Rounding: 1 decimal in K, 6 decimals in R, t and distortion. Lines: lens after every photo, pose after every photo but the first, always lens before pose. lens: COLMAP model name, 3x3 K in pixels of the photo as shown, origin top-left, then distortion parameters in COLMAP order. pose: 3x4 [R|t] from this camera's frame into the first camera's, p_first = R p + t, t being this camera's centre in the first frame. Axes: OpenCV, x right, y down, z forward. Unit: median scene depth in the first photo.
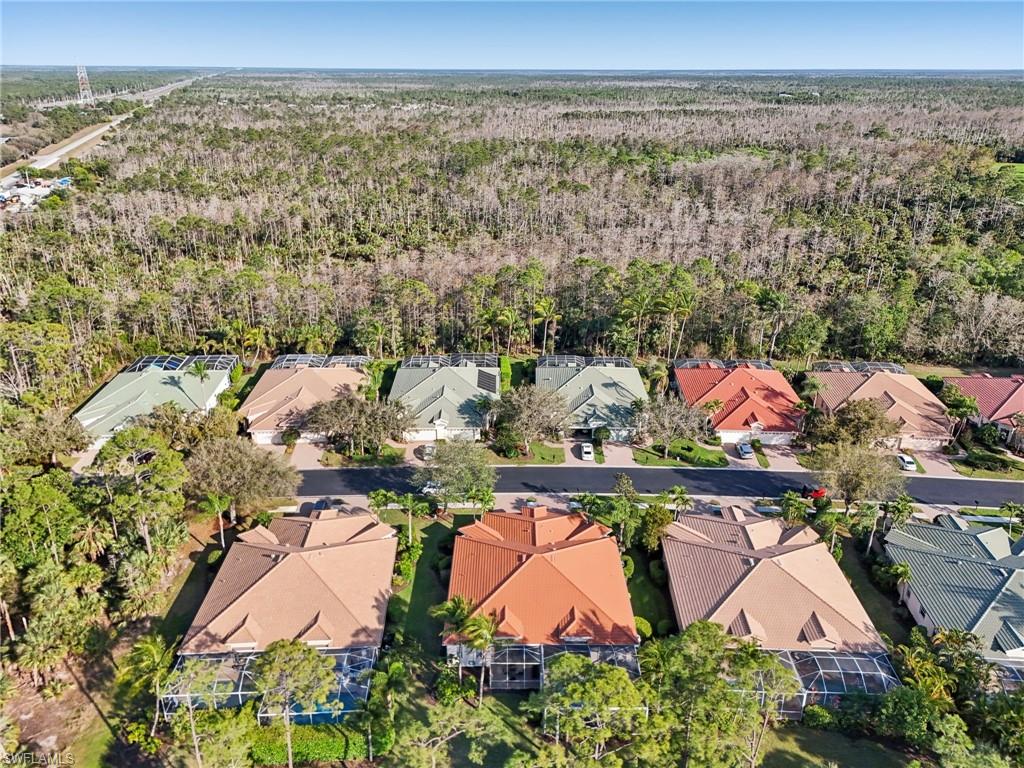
lens RADIAL K [[769.8, 0, 512.1], [0, 769.8, 389.6], [0, 0, 1]] dist [0.091393, -0.112318]
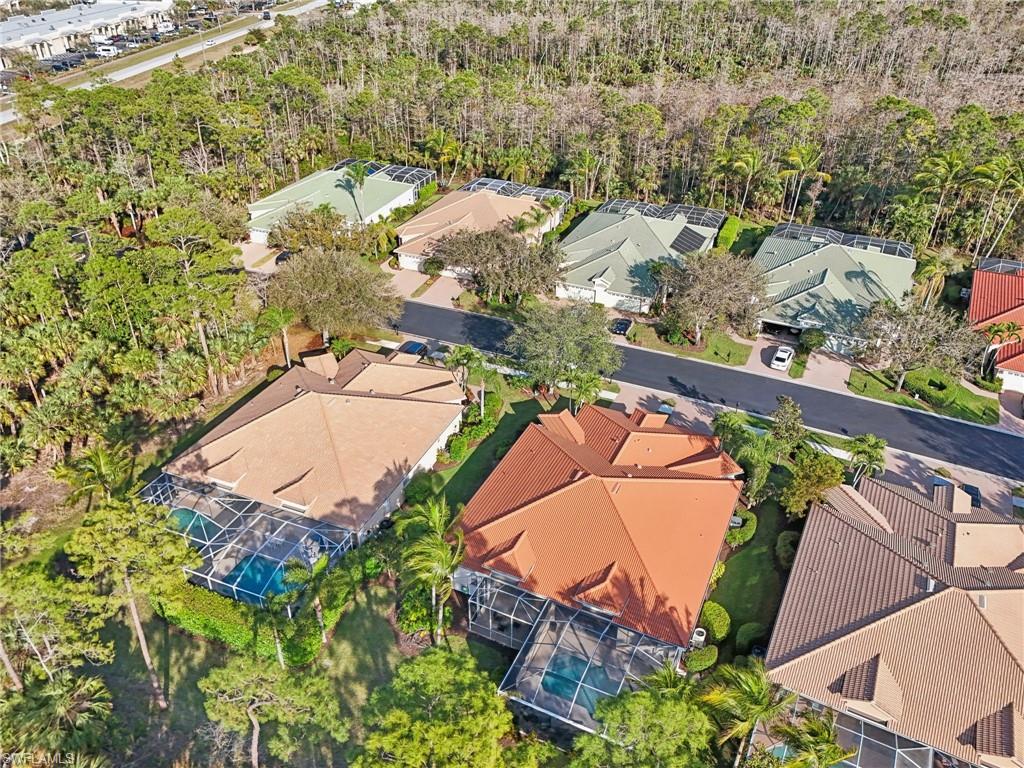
lens RADIAL K [[769.8, 0, 512.1], [0, 769.8, 389.6], [0, 0, 1]] dist [0.091393, -0.112318]
pose [[0.902730, 0.233090, -0.361590, 0.134673], [-0.169814, 0.965316, 0.198315, 0.008225], [0.395274, -0.117621, 0.911002, 0.231569]]
